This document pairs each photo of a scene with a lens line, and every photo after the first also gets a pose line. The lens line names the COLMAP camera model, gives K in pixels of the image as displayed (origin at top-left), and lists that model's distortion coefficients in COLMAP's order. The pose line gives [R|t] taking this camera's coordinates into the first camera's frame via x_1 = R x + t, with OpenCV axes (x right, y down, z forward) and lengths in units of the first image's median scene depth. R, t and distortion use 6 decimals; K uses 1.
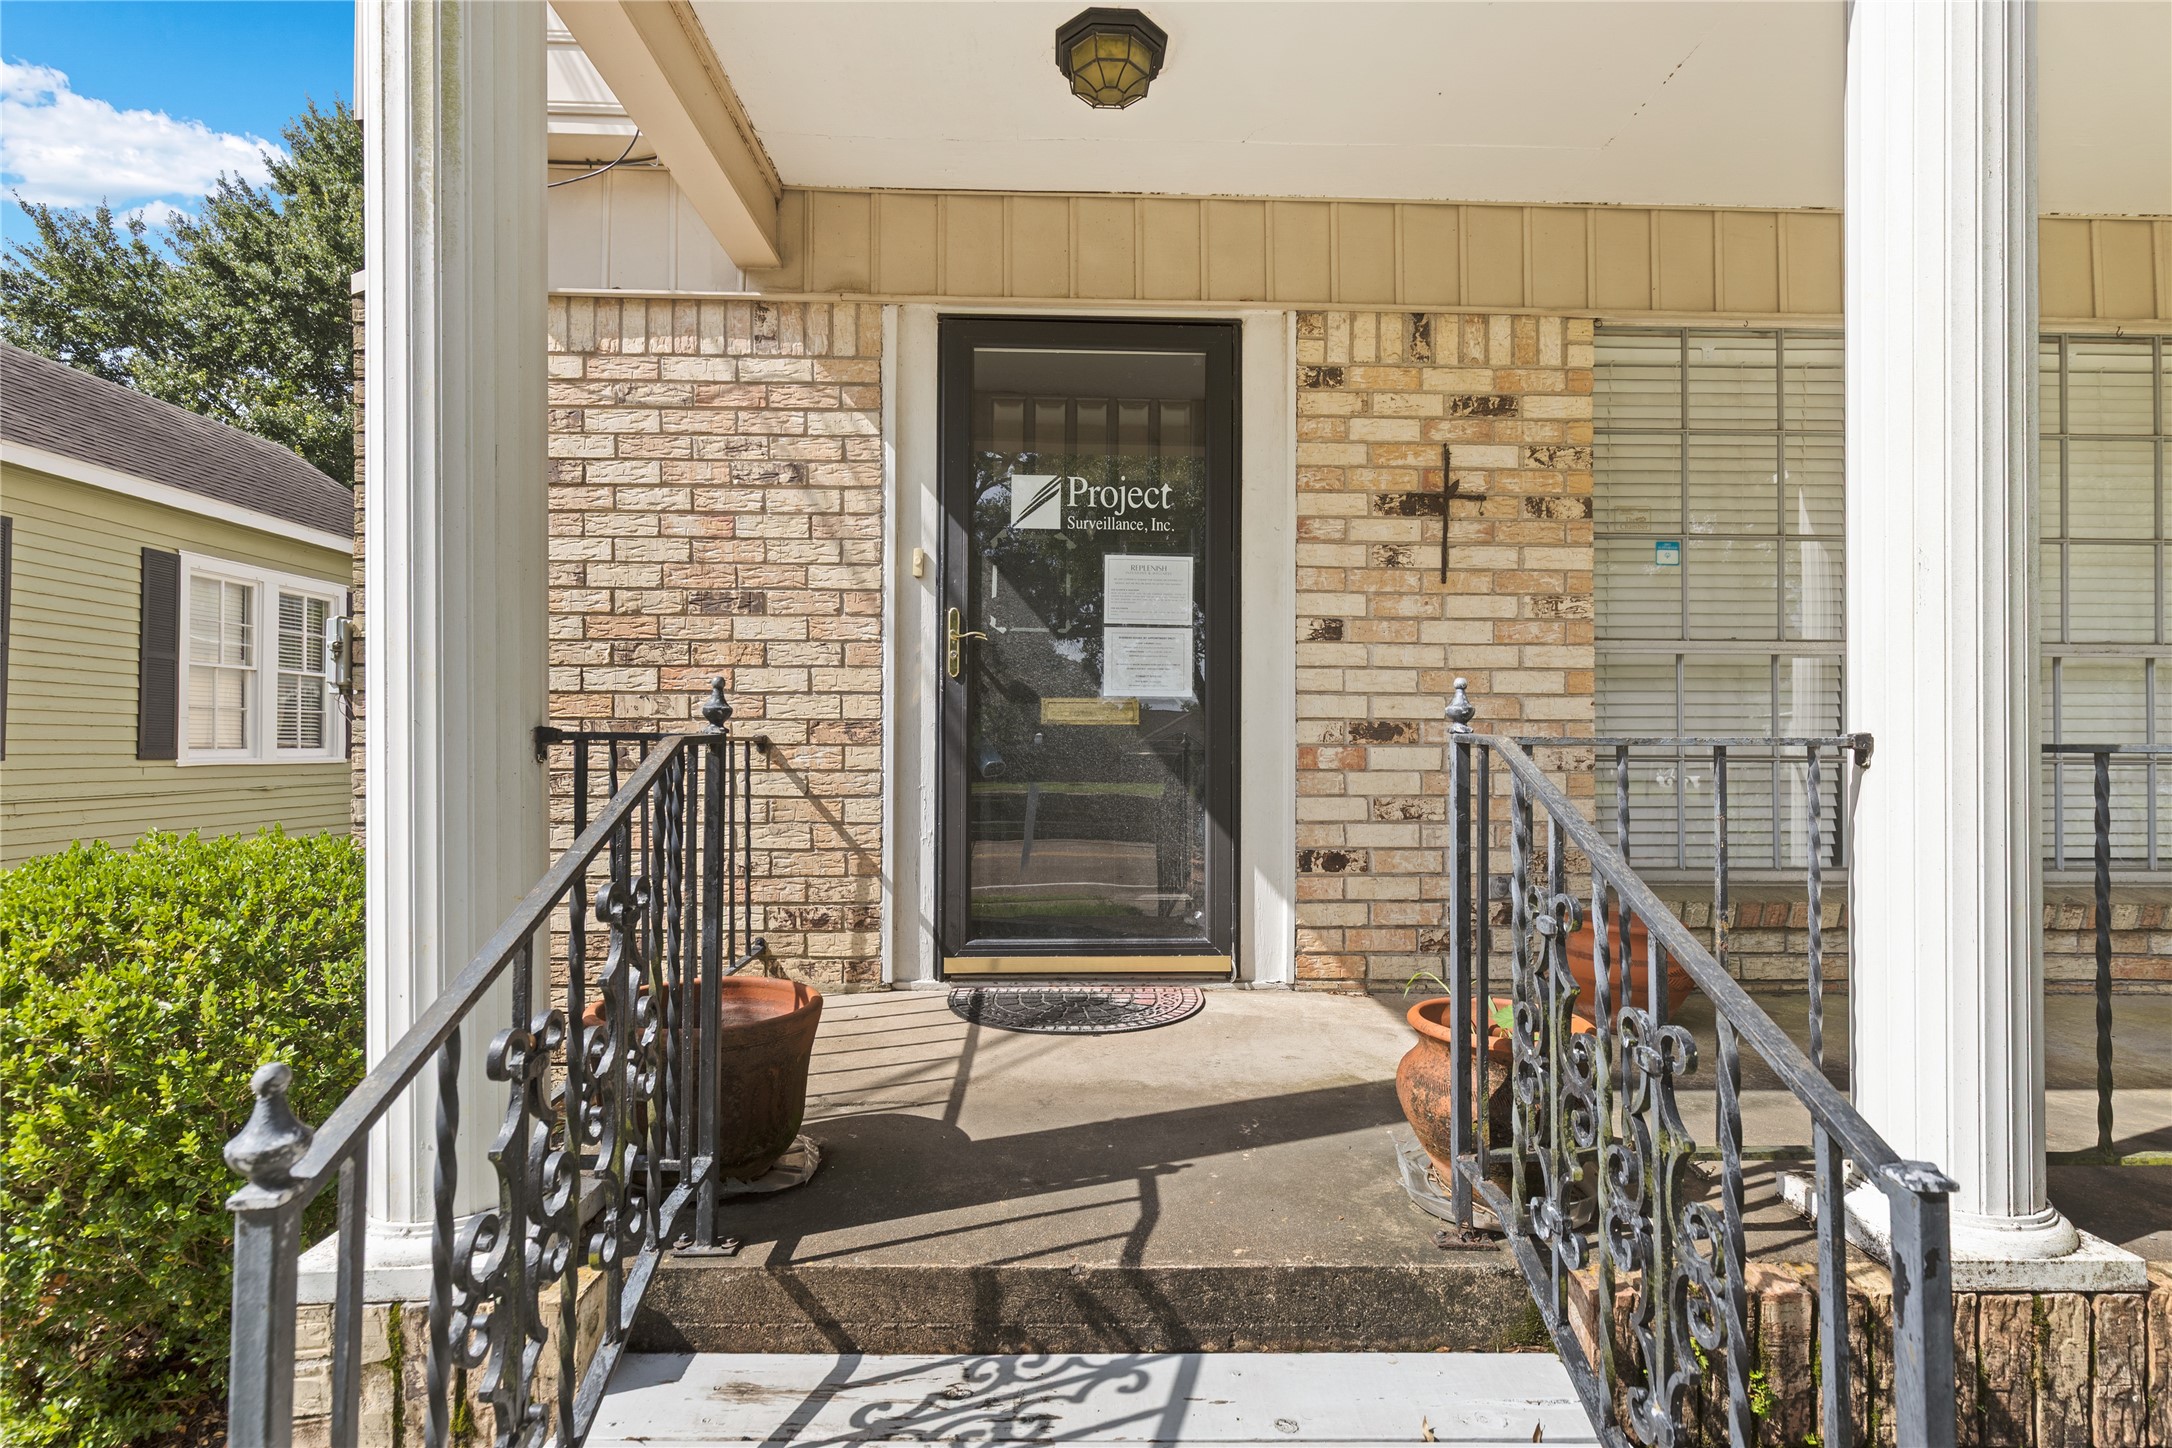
lens RADIAL K [[1019.0, 0, 1093.3], [0, 1019.0, 721.9], [0, 0, 1]] dist [-0.003182, -0.000498]
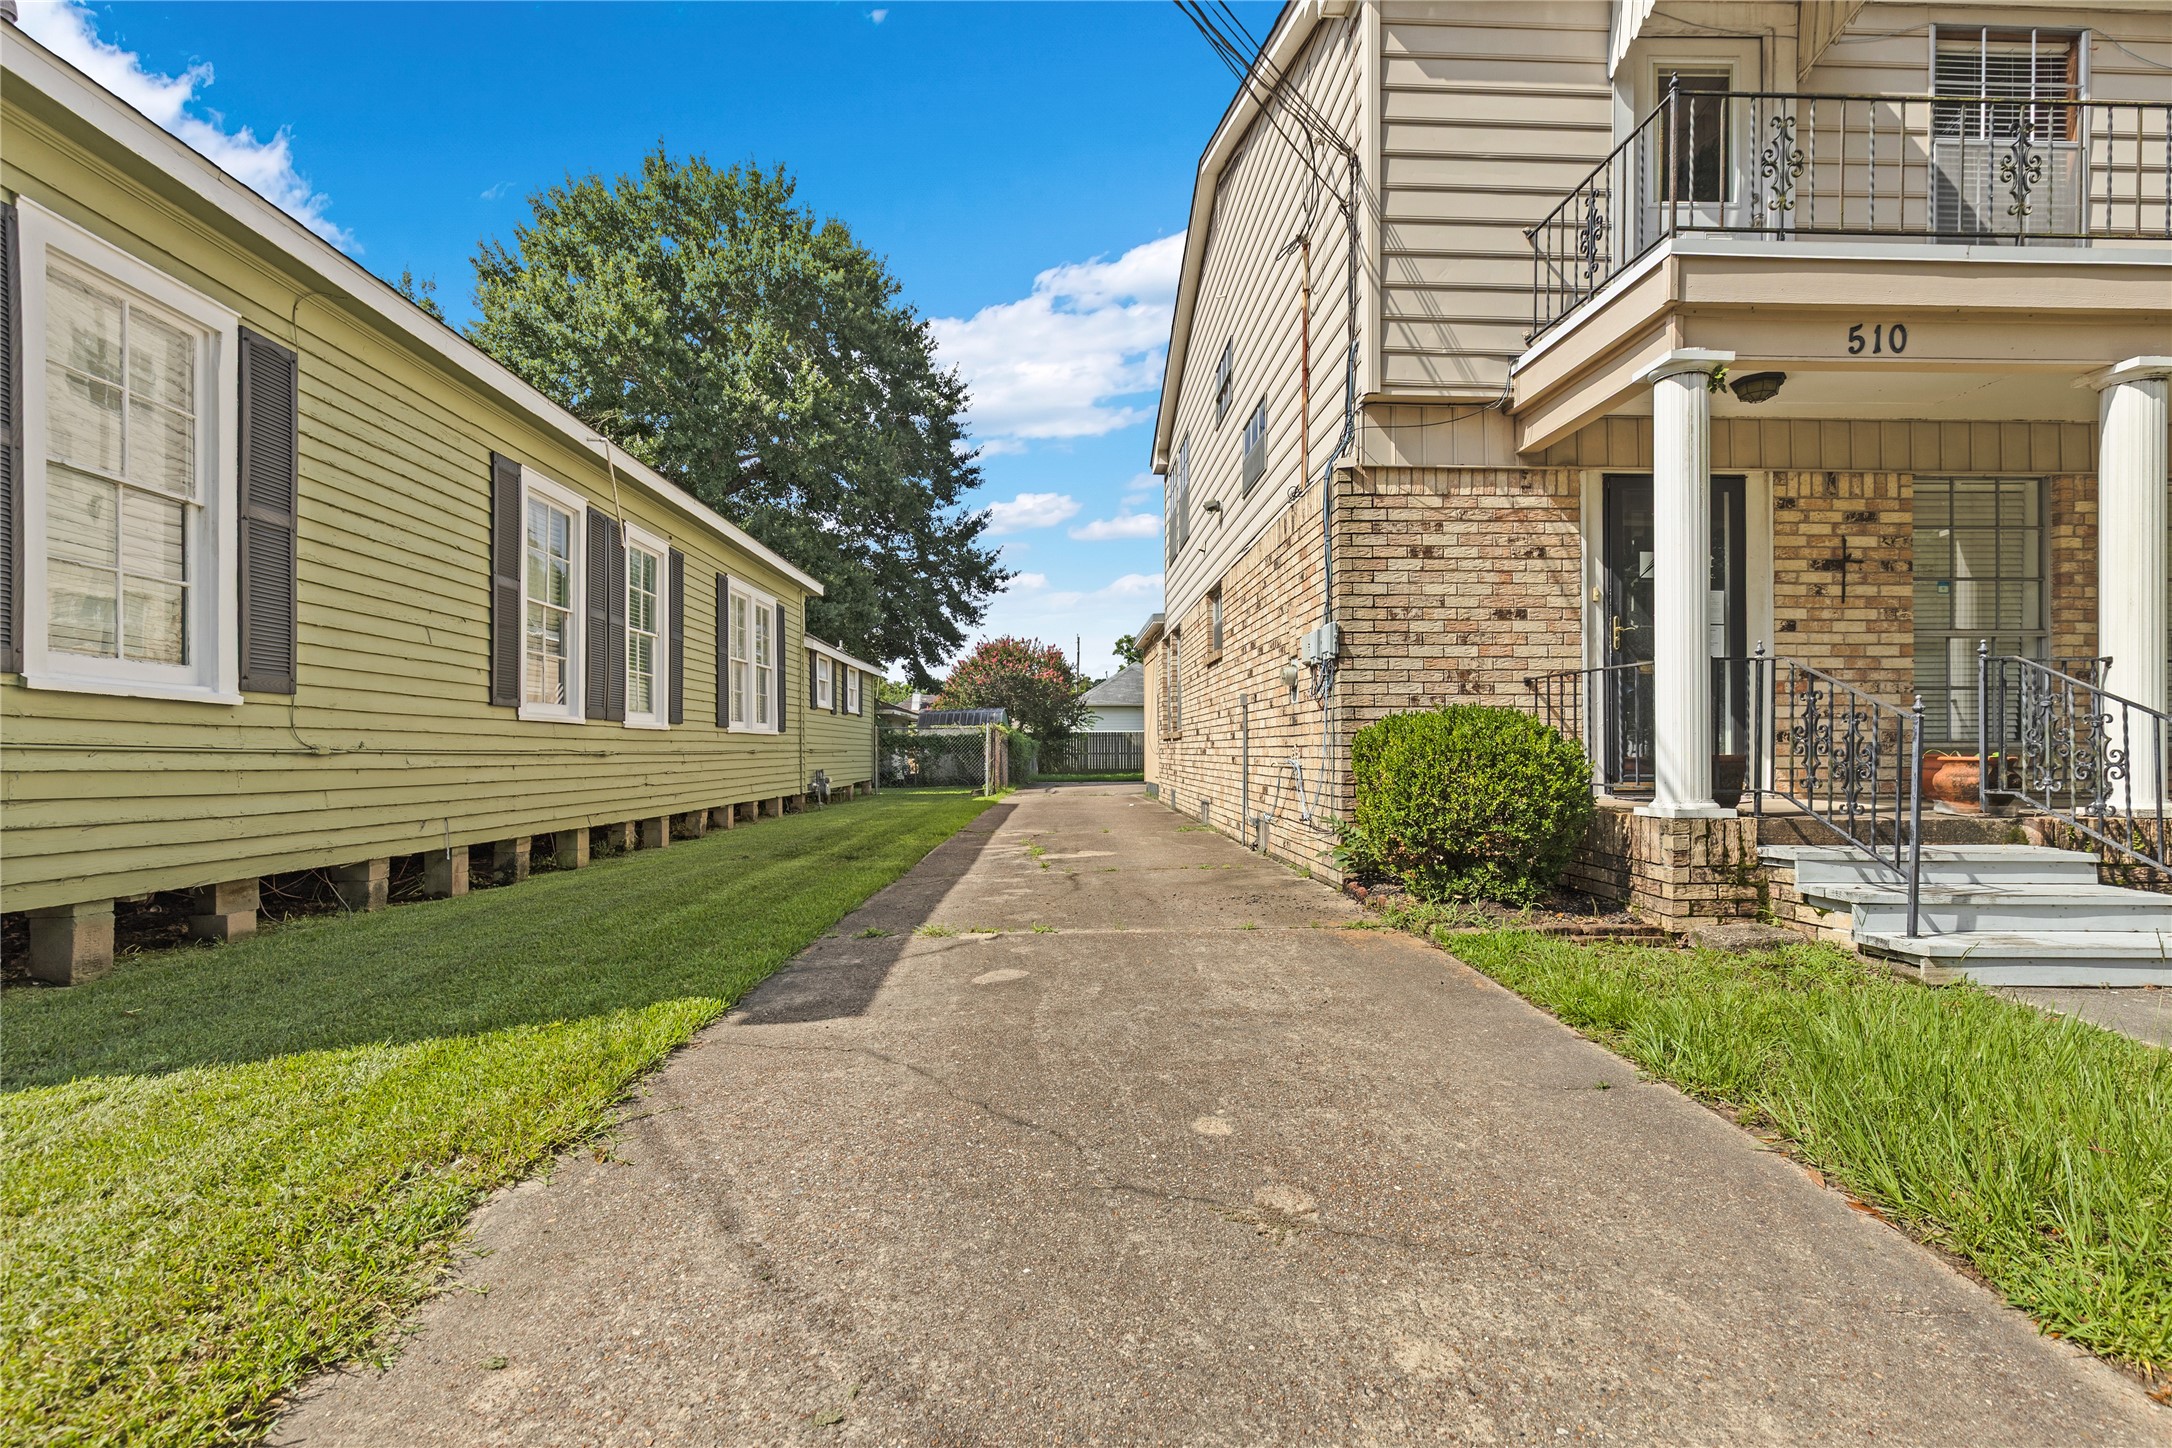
lens RADIAL K [[1019.0, 0, 1086.6], [0, 1019.0, 729.7], [0, 0, 1]] dist [-0.003182, -0.000498]
pose [[0.999916, -0.006937, 0.010973, -1.222575], [0.006860, 0.999952, 0.007038, 0.096778], [-0.011021, -0.006962, 0.999915, -1.056276]]
